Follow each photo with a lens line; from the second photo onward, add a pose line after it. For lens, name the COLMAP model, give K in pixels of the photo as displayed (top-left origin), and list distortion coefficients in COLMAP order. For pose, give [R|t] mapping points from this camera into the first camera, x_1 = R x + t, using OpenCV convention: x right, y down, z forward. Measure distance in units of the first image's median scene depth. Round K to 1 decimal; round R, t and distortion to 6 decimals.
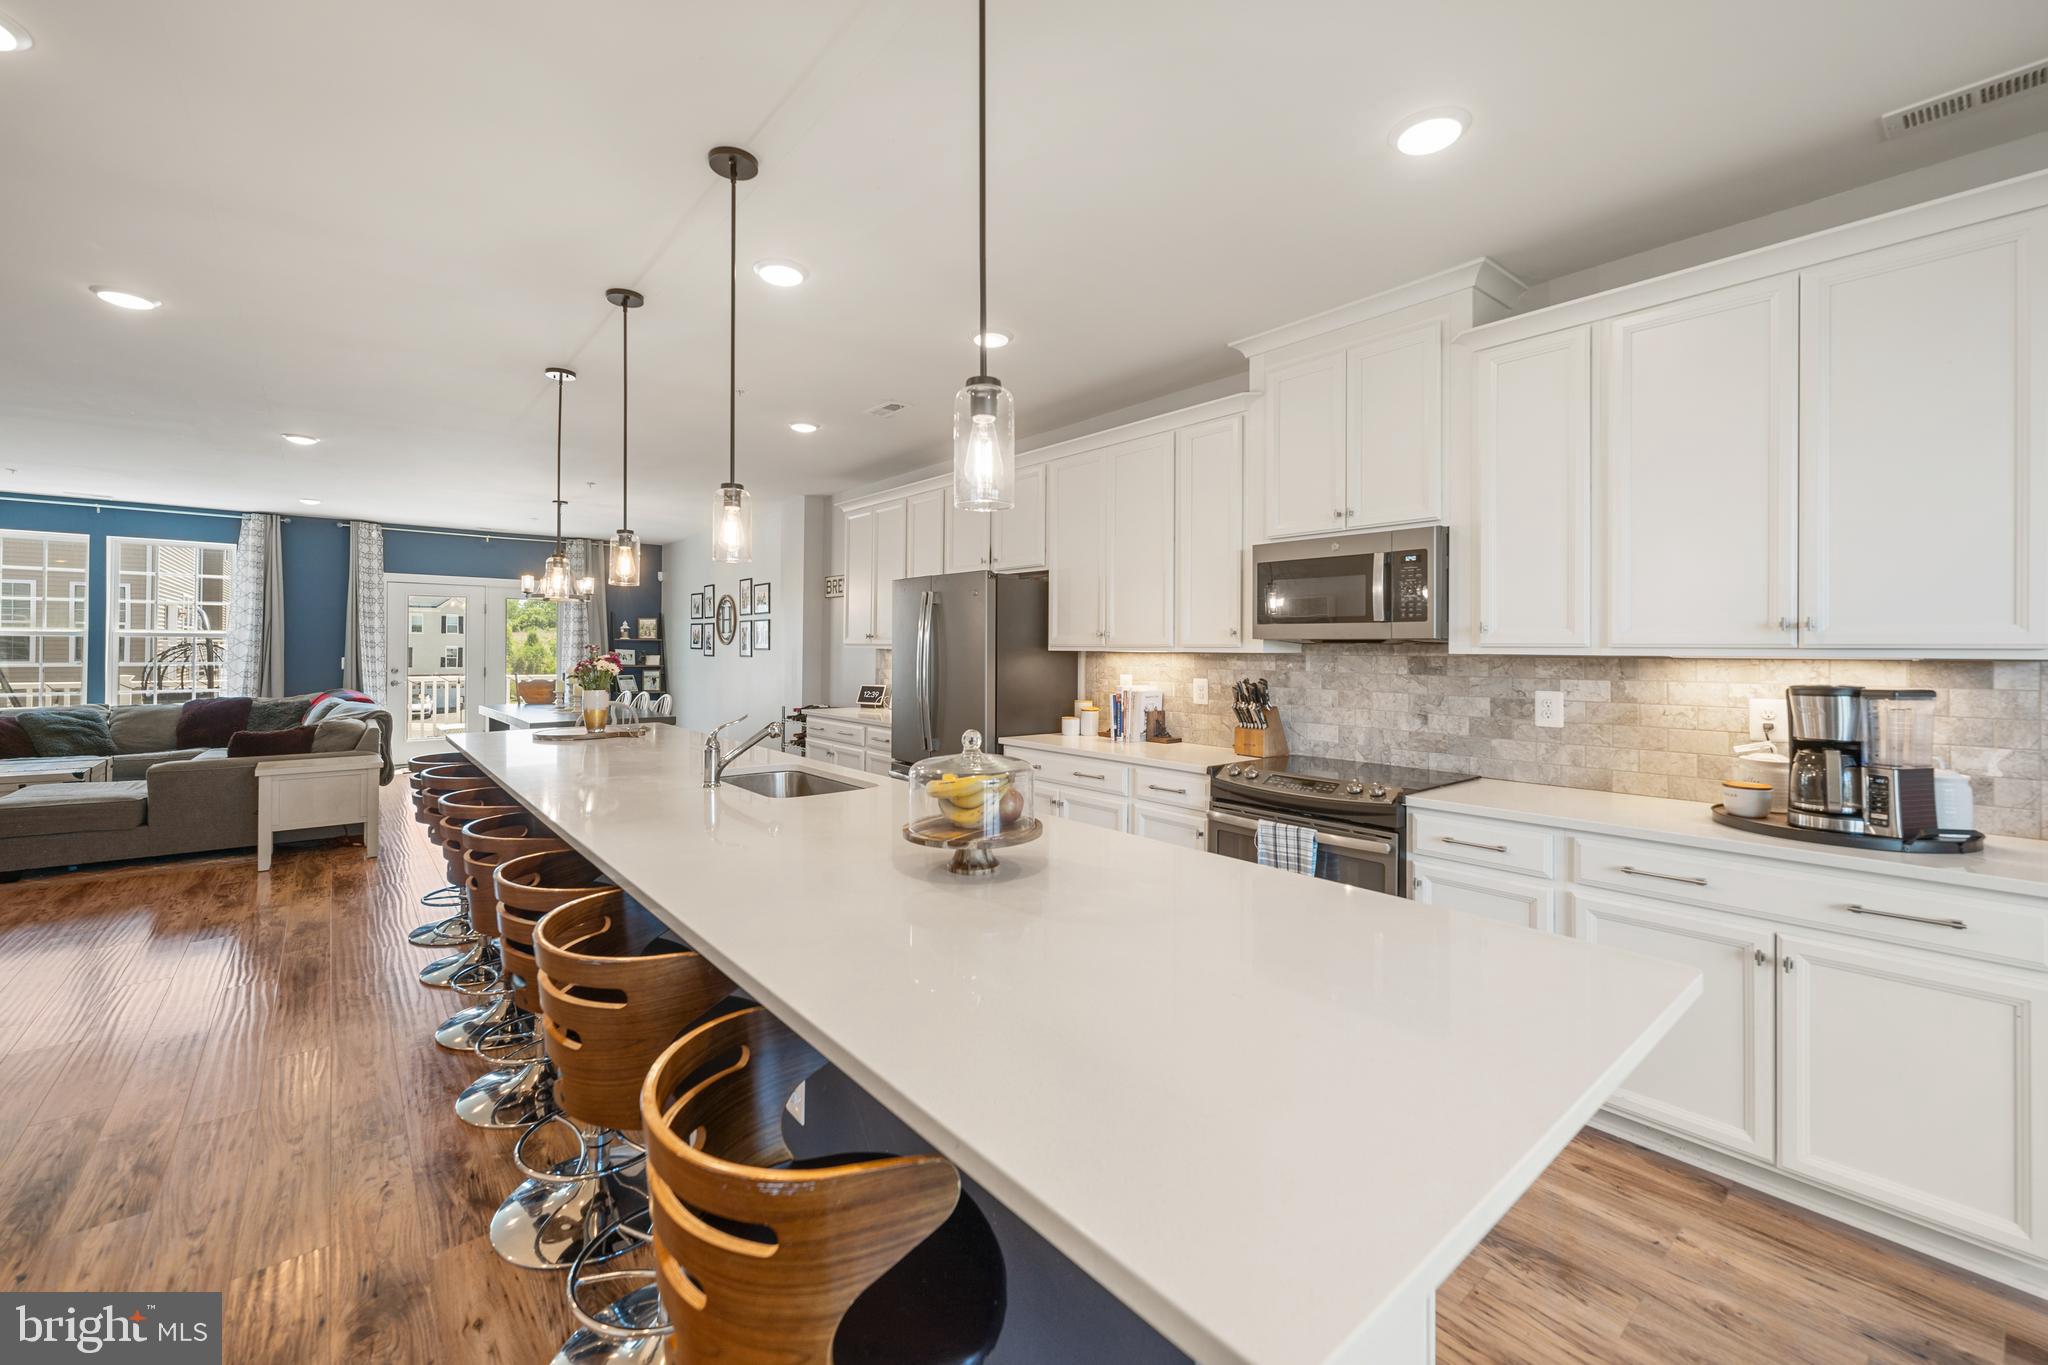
lens RADIAL K [[823.1, 0, 1019.5], [0, 823.1, 642.0], [0, 0, 1]] dist [-0.001669, 0.000216]
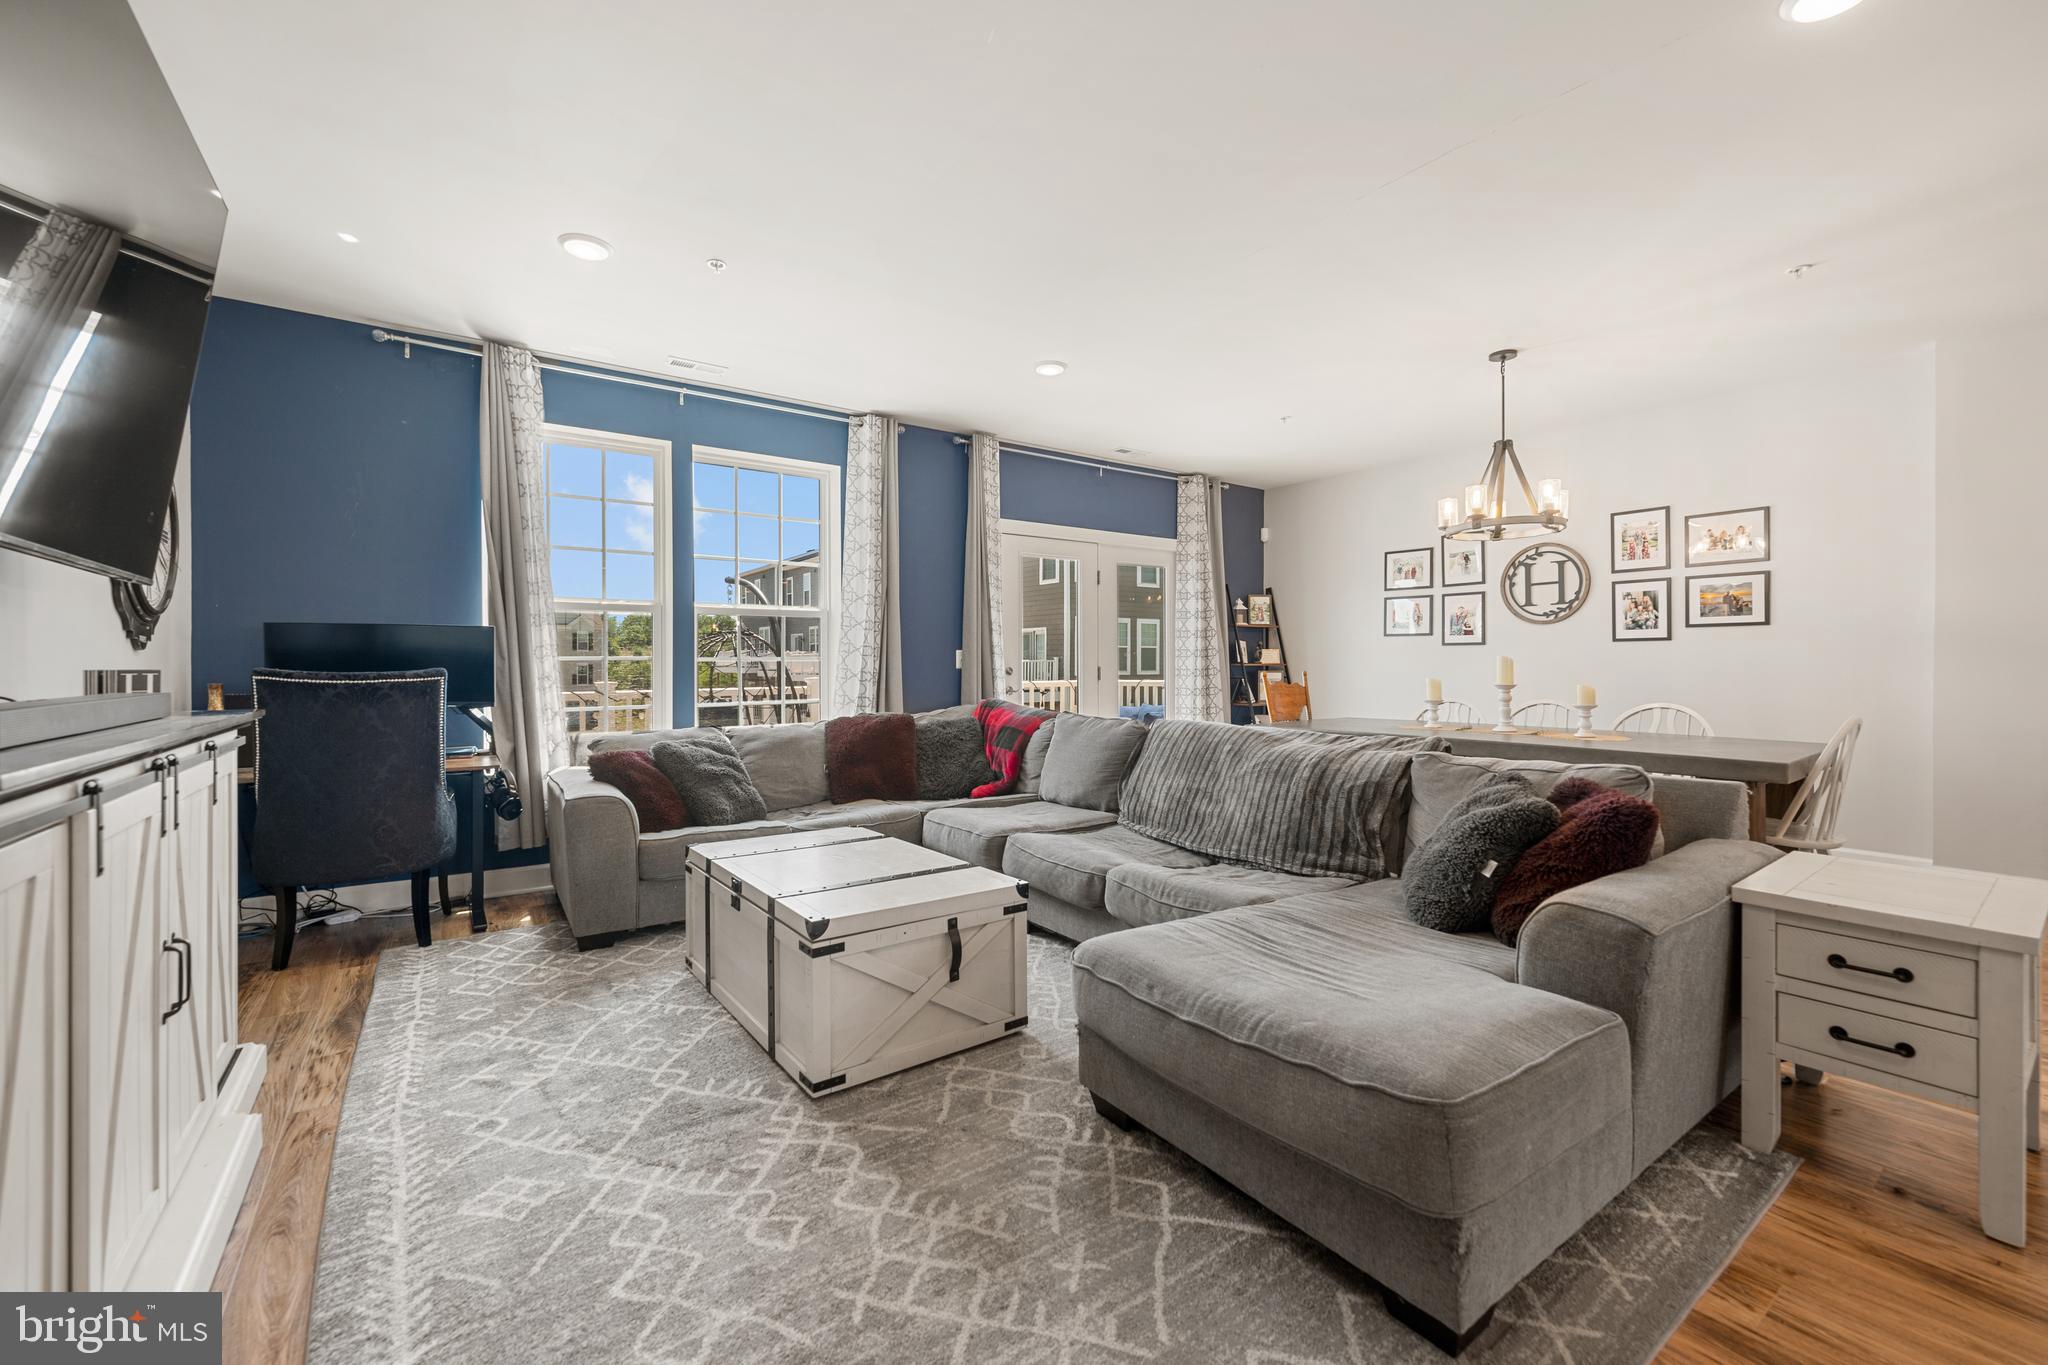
lens RADIAL K [[823.1, 0, 1024.8], [0, 823.1, 665.7], [0, 0, 1]] dist [-0.001669, 0.000216]
pose [[0.997567, -0.009835, -0.069021, -1.765789], [0.010695, 0.999870, 0.012107, 0.057972], [0.068893, -0.012816, 0.997542, 0.891439]]
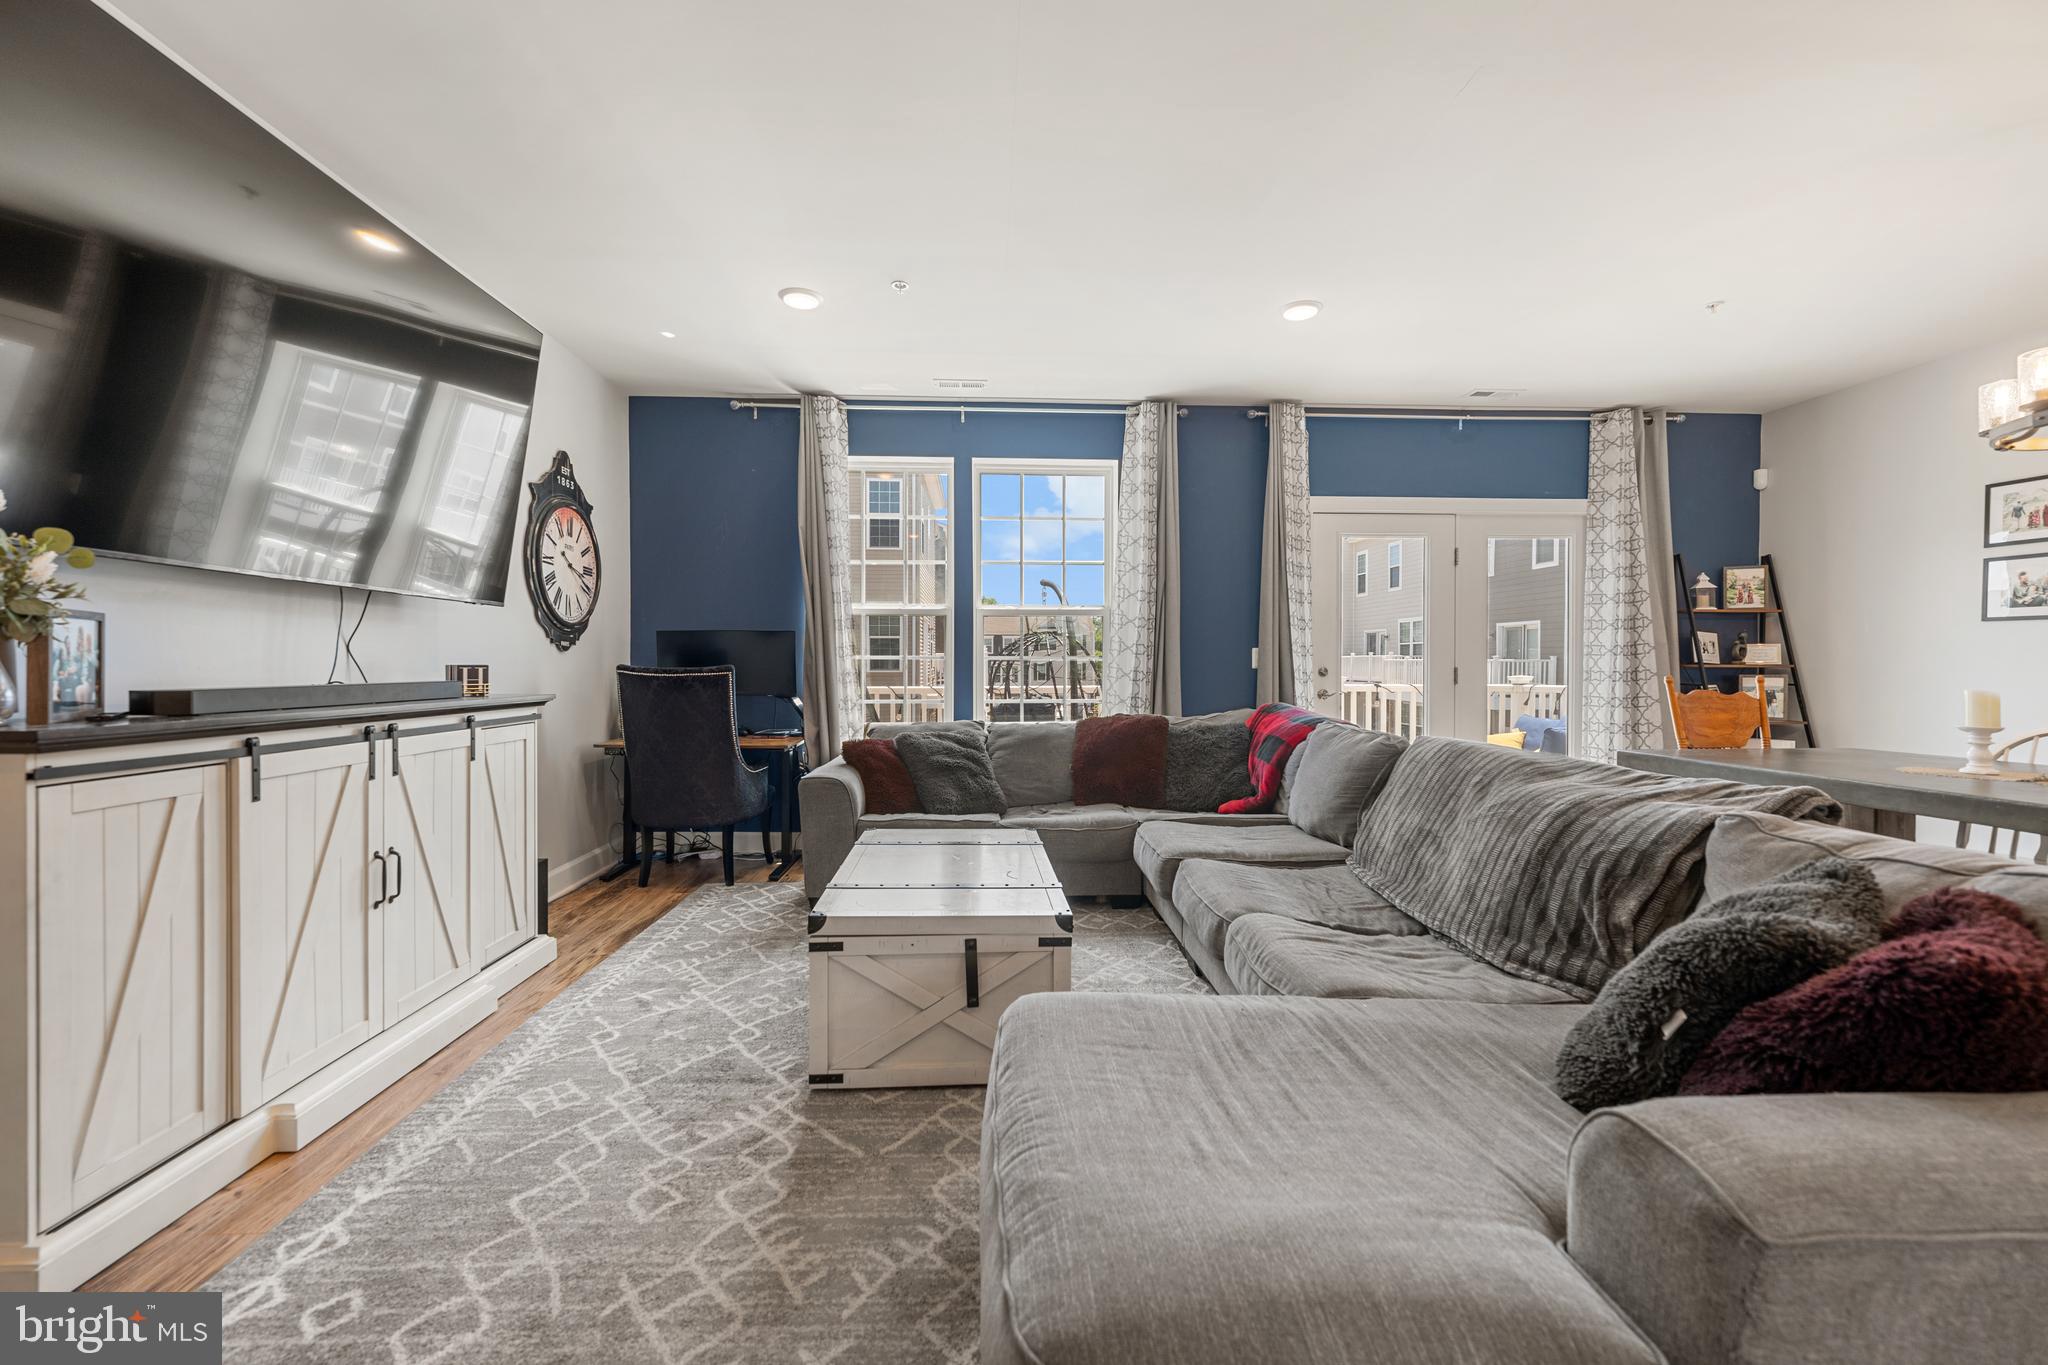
lens RADIAL K [[823.1, 0, 1028.1], [0, 823.1, 671.1], [0, 0, 1]] dist [-0.001669, 0.000216]
pose [[0.802859, -0.000564, -0.596169, -1.476085], [0.010555, 0.999856, 0.013269, 0.062548], [0.596076, -0.016945, 0.802749, 1.083316]]
